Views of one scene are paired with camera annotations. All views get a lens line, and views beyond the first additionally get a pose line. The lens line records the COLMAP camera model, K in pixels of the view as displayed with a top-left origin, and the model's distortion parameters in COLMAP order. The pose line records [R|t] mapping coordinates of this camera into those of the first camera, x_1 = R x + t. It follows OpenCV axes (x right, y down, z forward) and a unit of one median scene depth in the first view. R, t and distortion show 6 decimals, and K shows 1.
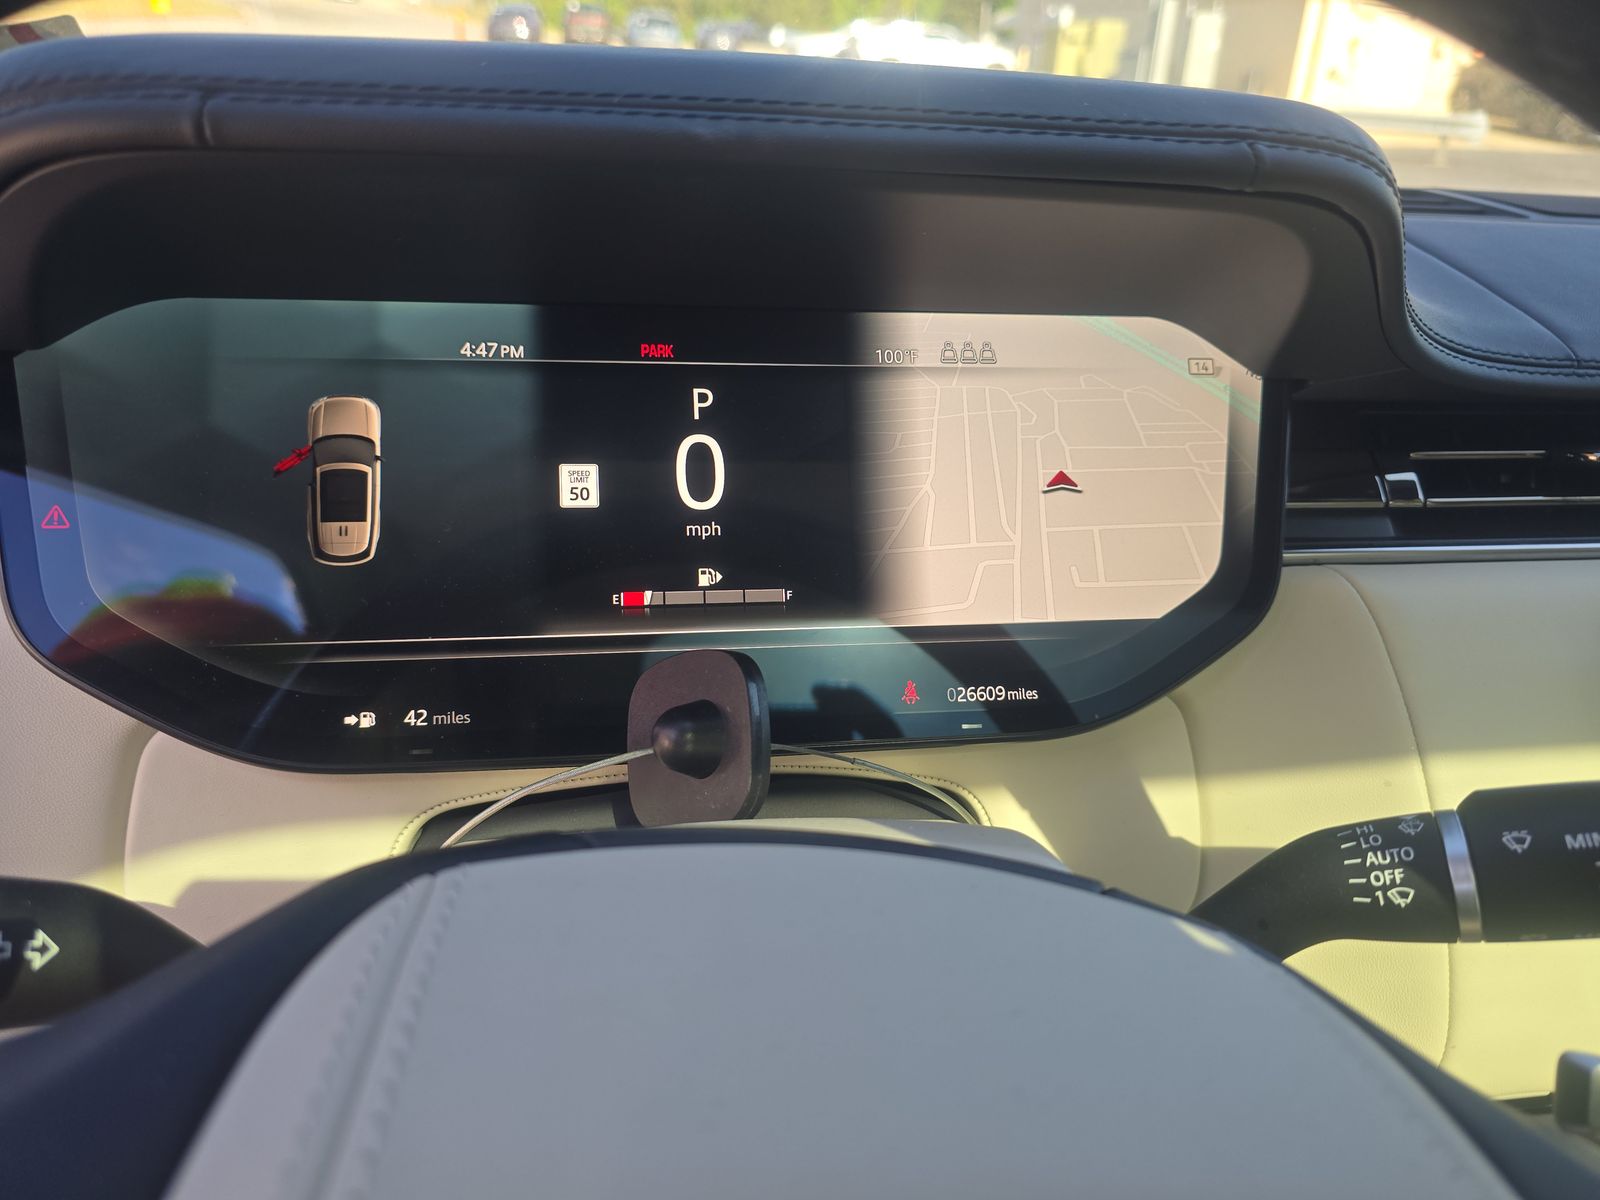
lens RADIAL K [[1094.5, 0, 792.8], [0, 1094.5, 597.4], [0, 0, 1]] dist [0.068388, -0.104283]
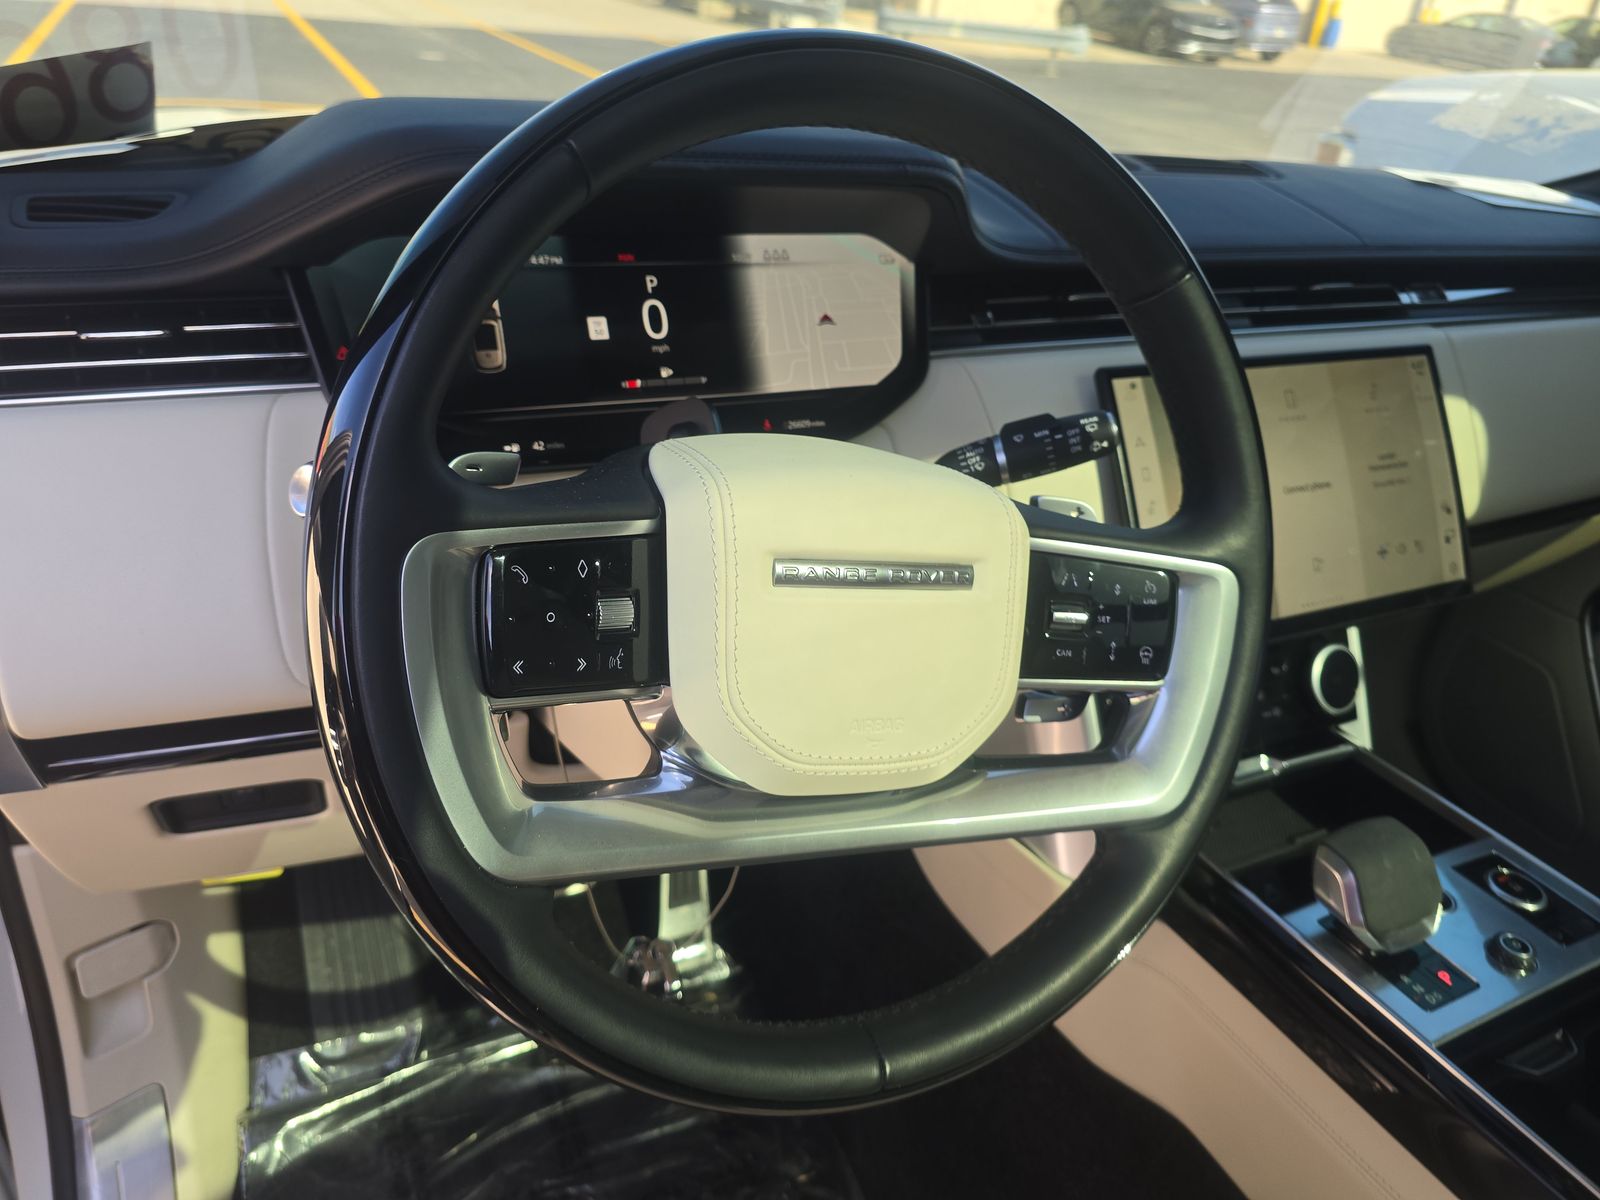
lens RADIAL K [[1077.9, 0, 792.8], [0, 1077.9, 573.9], [0, 0, 1]] dist [0.058978, -0.081852]
pose [[0.959661, -0.105908, 0.260449, -0.404232], [0.089090, 0.993152, 0.075584, 0.216771], [-0.266670, -0.049332, 0.962525, -0.972196]]
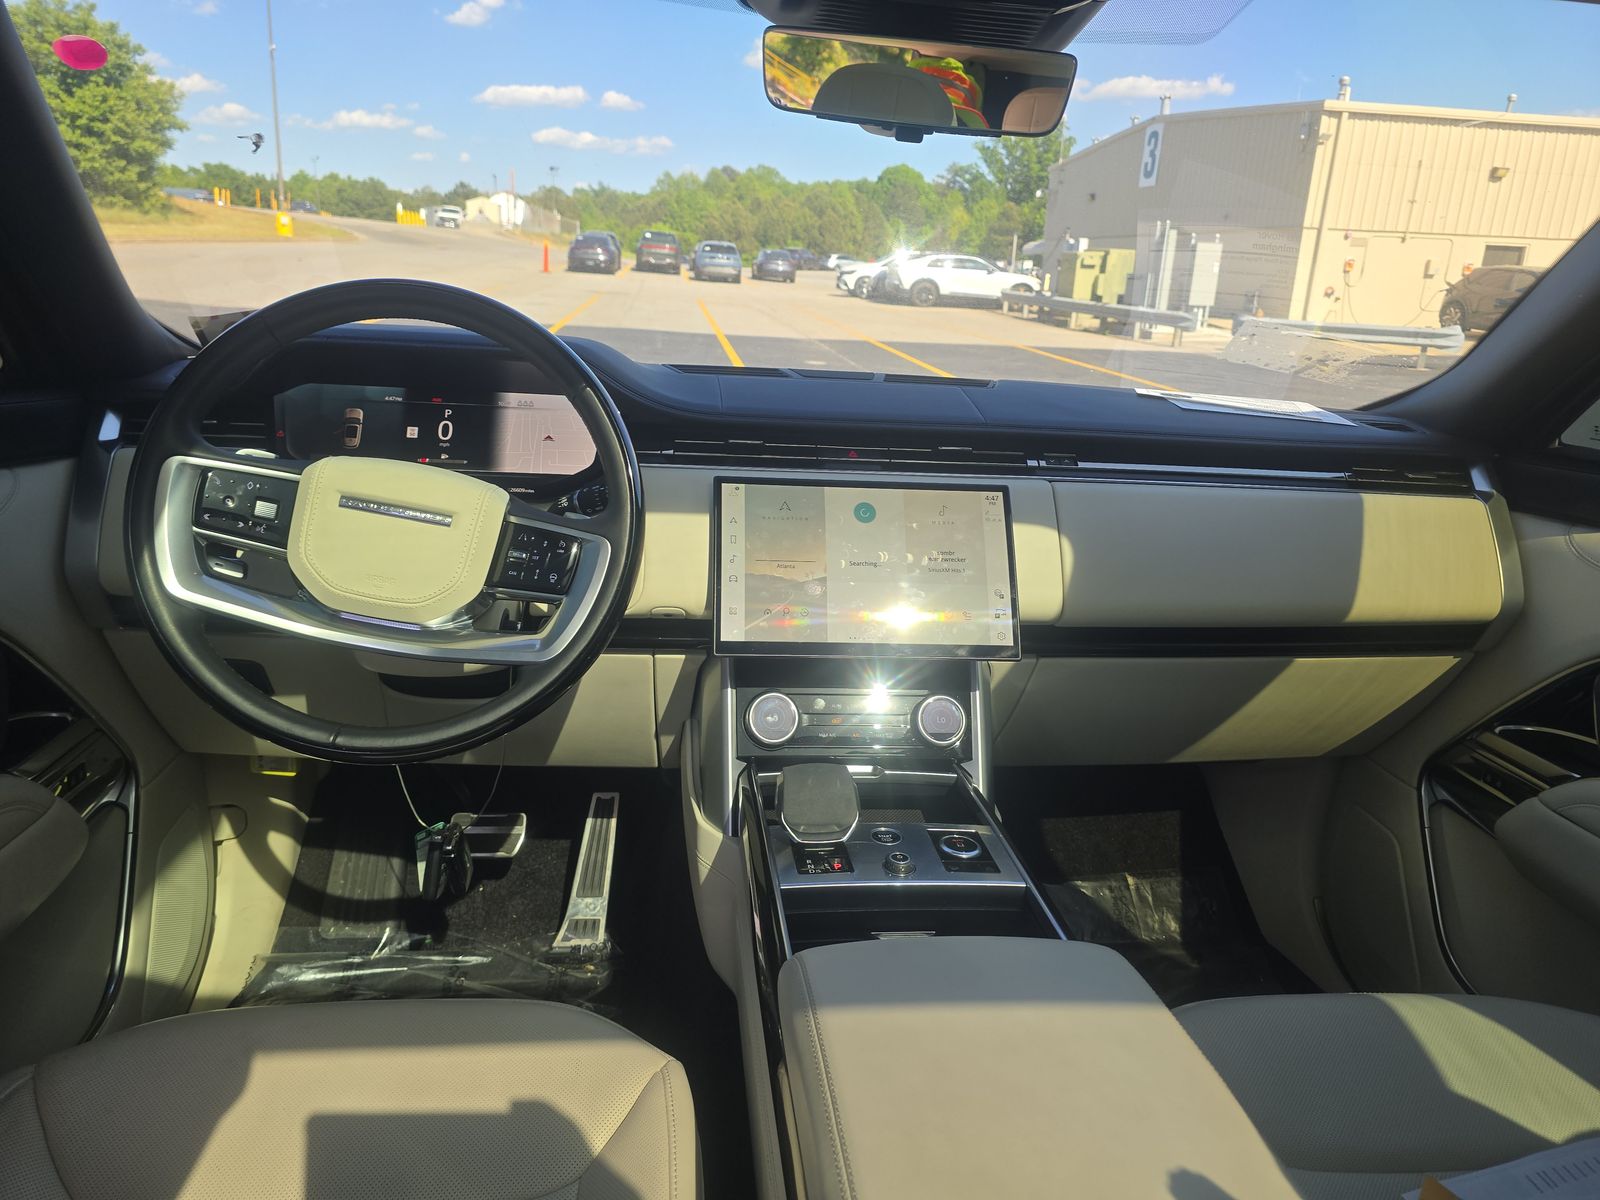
lens RADIAL K [[1083.1, 0, 800.8], [0, 1083.1, 593.2], [0, 0, 1]] dist [0.035314, -0.048021]
pose [[0.998593, 0.017518, -0.050049, 1.338568], [-0.025721, 0.985403, -0.168281, 1.039252], [0.046371, 0.169332, 0.984468, -2.543023]]
